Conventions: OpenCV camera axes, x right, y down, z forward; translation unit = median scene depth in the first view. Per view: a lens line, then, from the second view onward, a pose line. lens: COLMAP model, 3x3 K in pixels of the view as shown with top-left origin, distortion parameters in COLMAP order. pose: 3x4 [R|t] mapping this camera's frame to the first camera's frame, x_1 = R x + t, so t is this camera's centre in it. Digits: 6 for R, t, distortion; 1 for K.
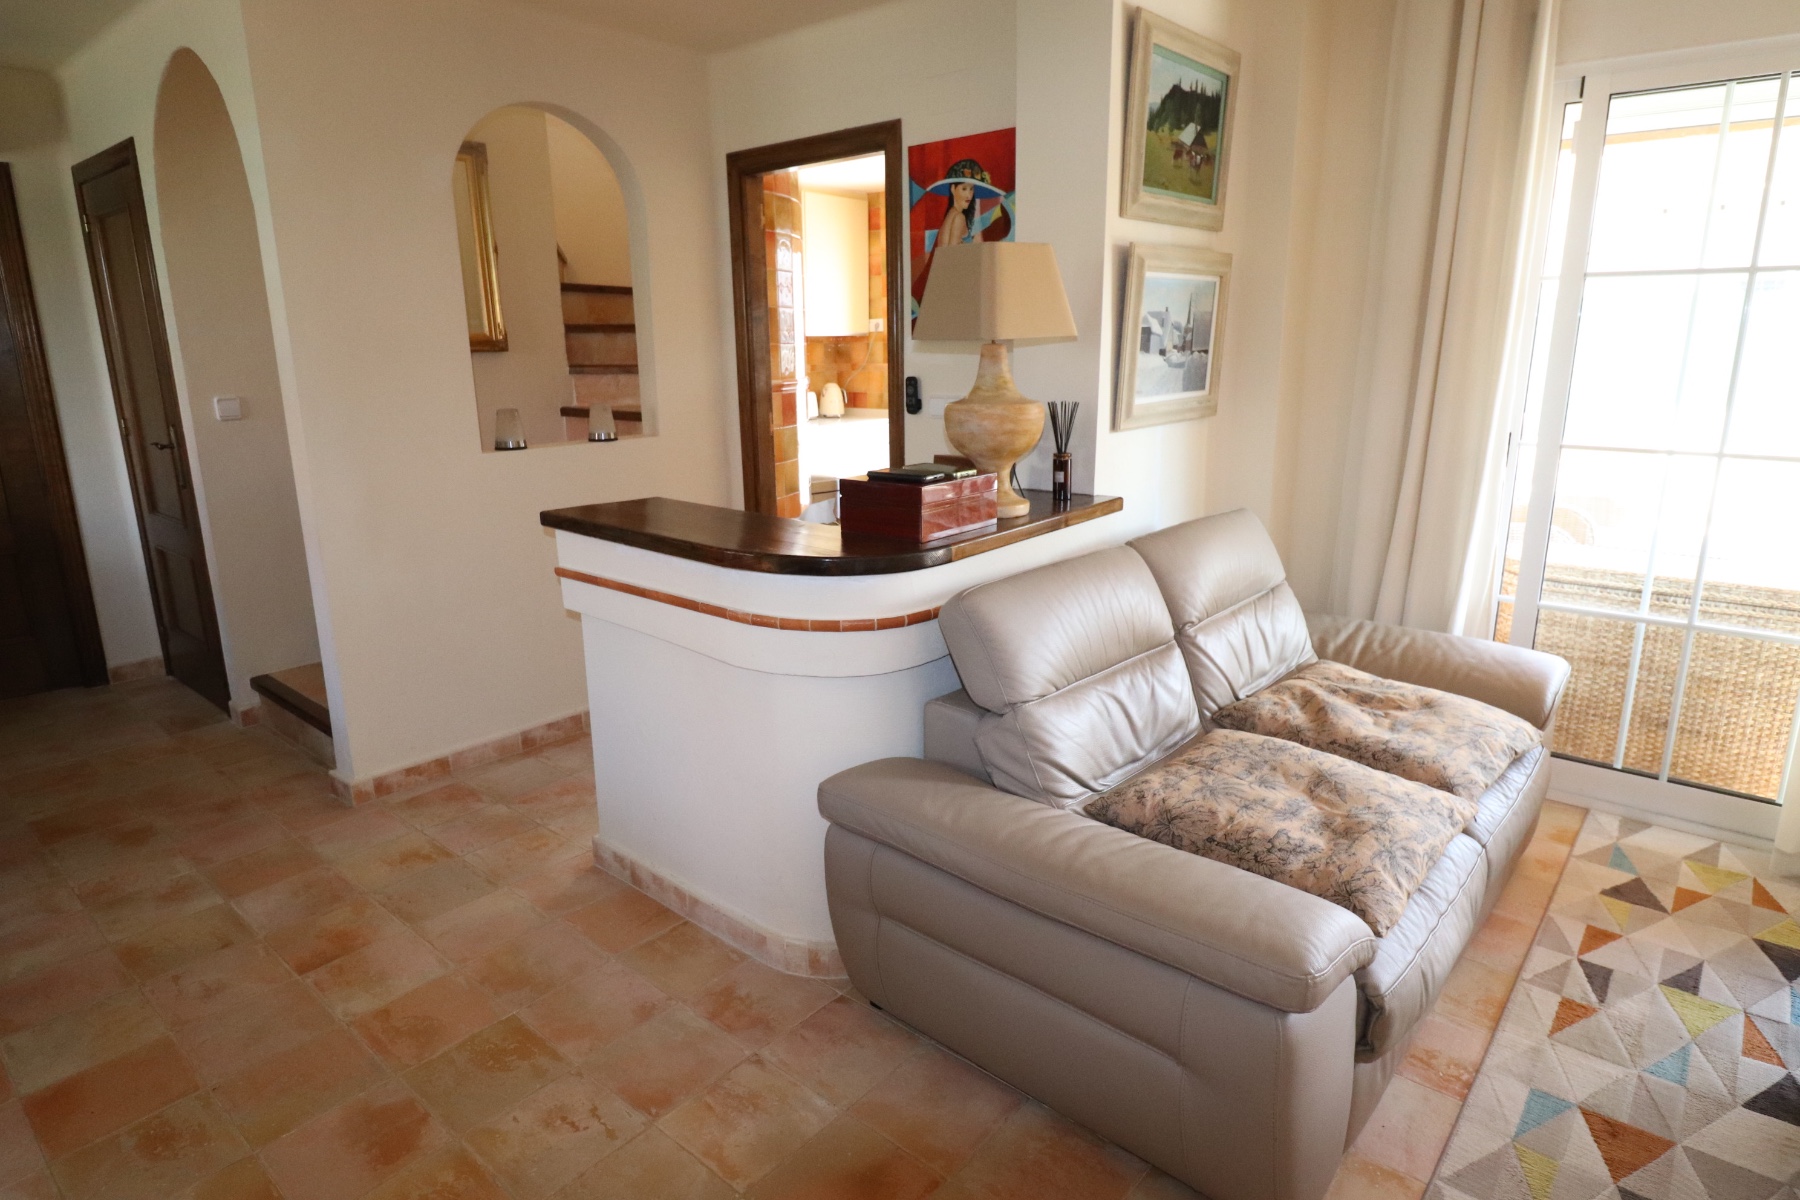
lens RADIAL K [[994.6, 0, 904.3], [0, 994.6, 583.9], [0, 0, 1]] dist [0.005409, -0.011842]
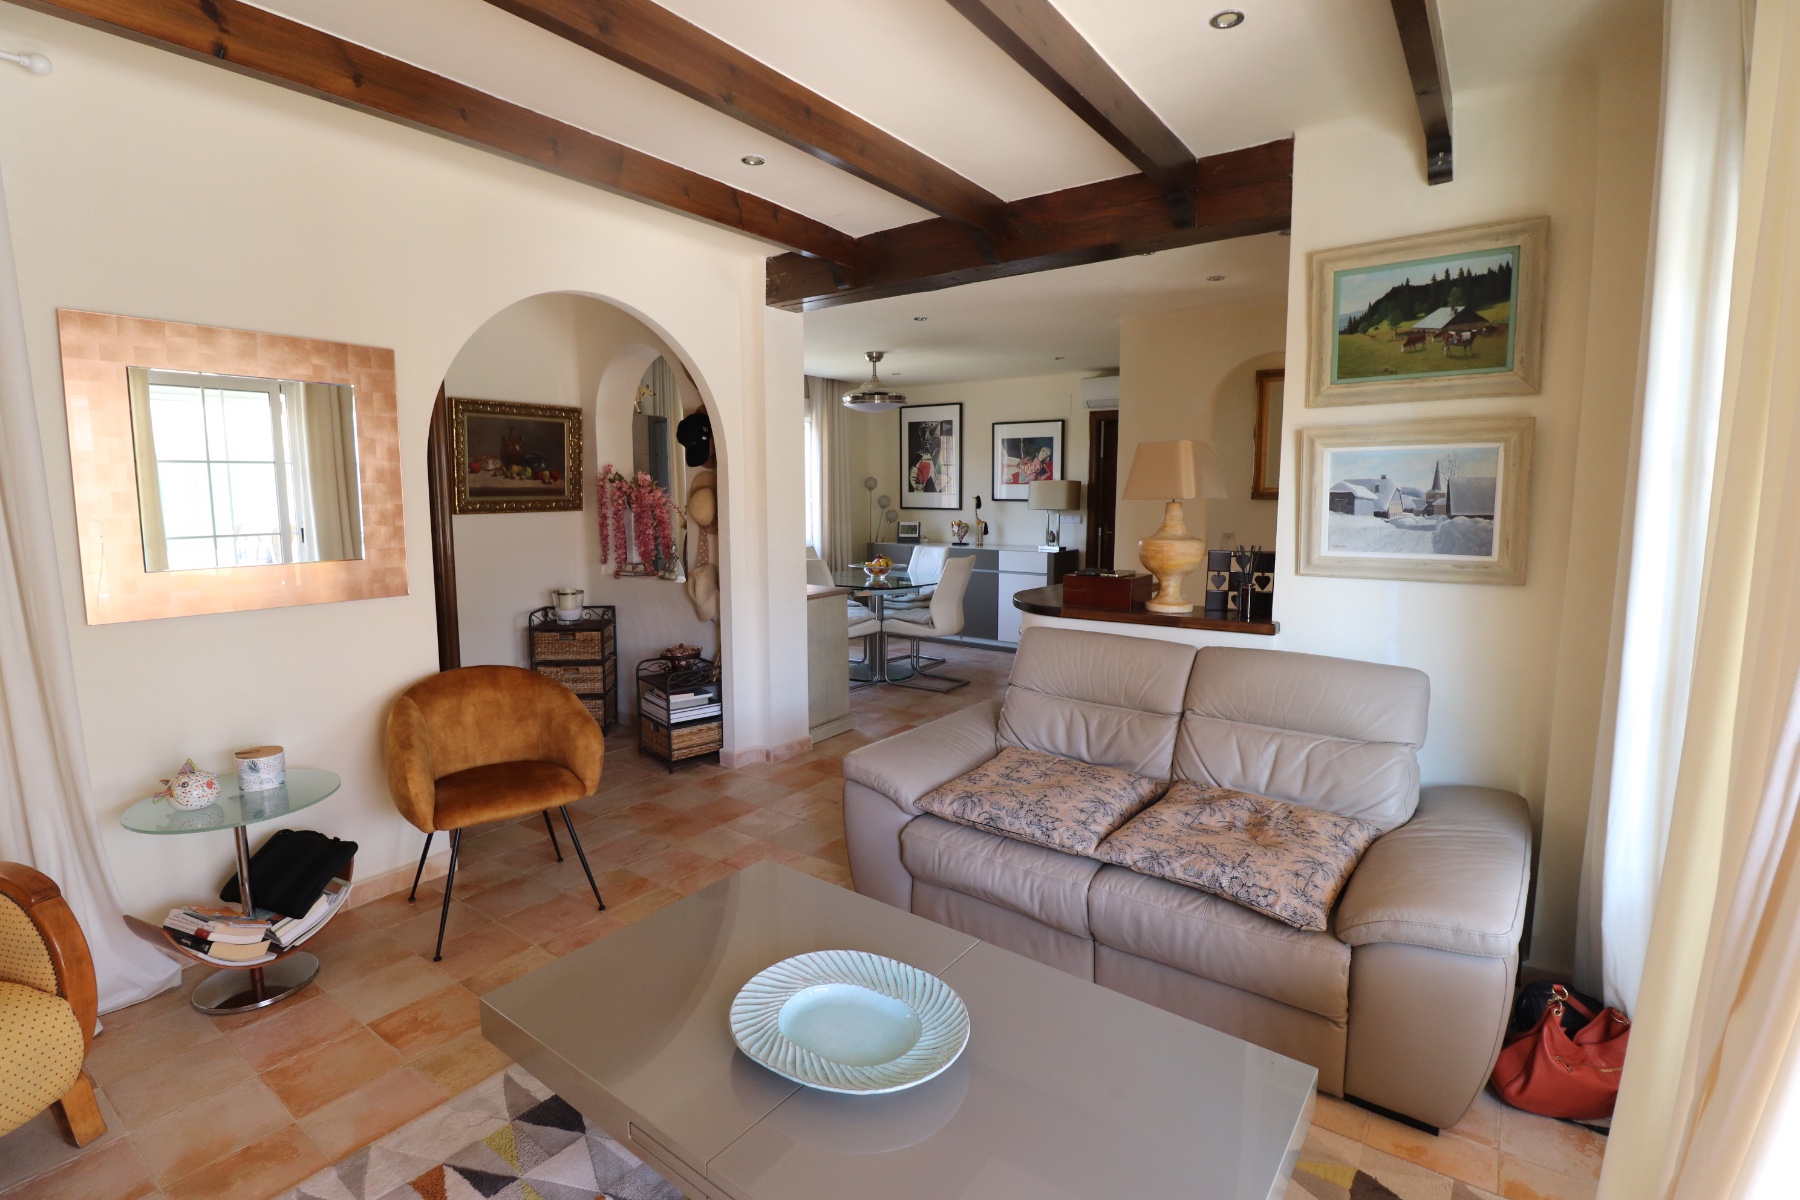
lens RADIAL K [[838.6, 0, 902.7], [0, 838.6, 591.2], [0, 0, 1]] dist [-0.000451, -0.013448]
pose [[0.078608, 0.128760, -0.988555, 1.284397], [-0.238172, 0.965333, 0.106797, -0.136277], [0.968037, 0.227051, 0.106550, 0.445452]]
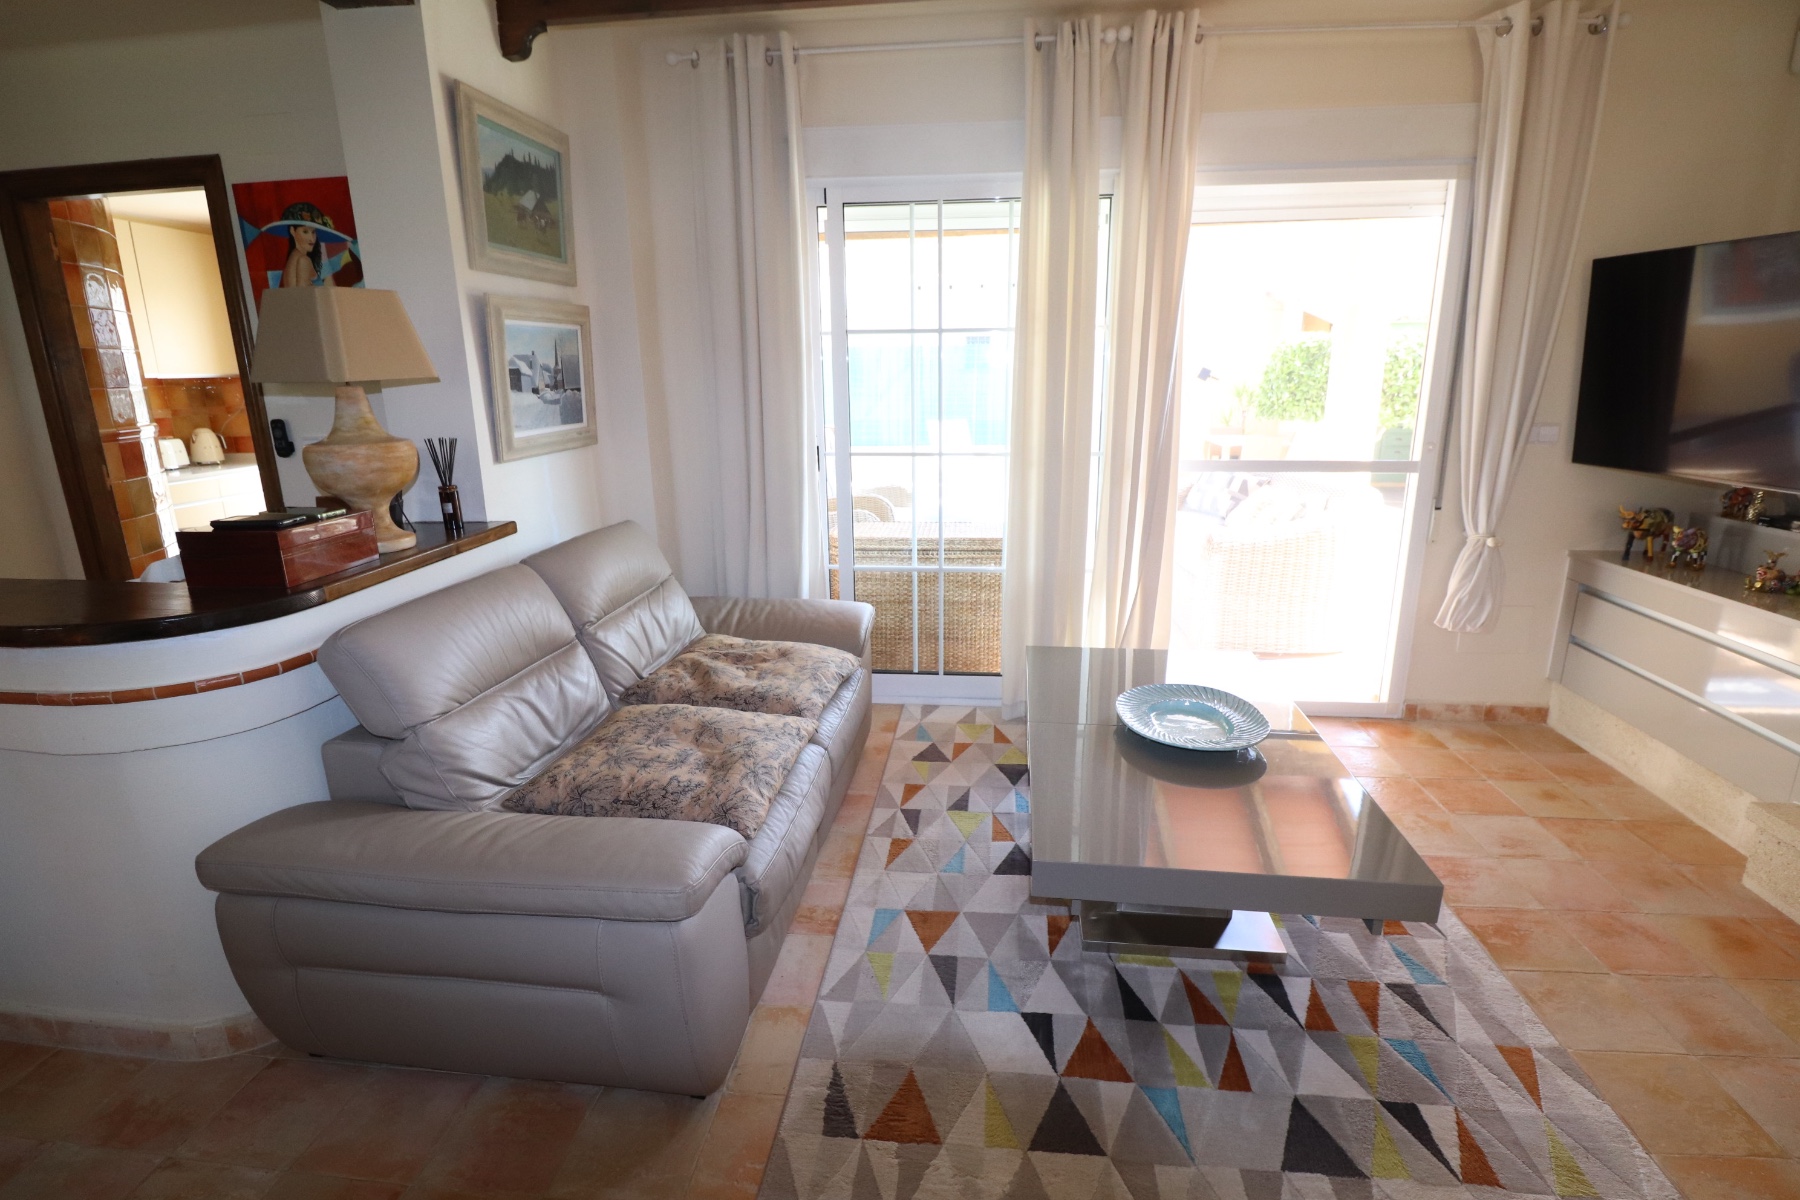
lens RADIAL K [[838.6, 0, 902.7], [0, 838.6, 591.2], [0, 0, 1]] dist [-0.000451, -0.013448]
pose [[0.825499, -0.143048, 0.545974, 0.055970], [0.138278, 0.989126, 0.050084, 0.004179], [-0.547202, 0.034152, 0.836303, -0.025118]]
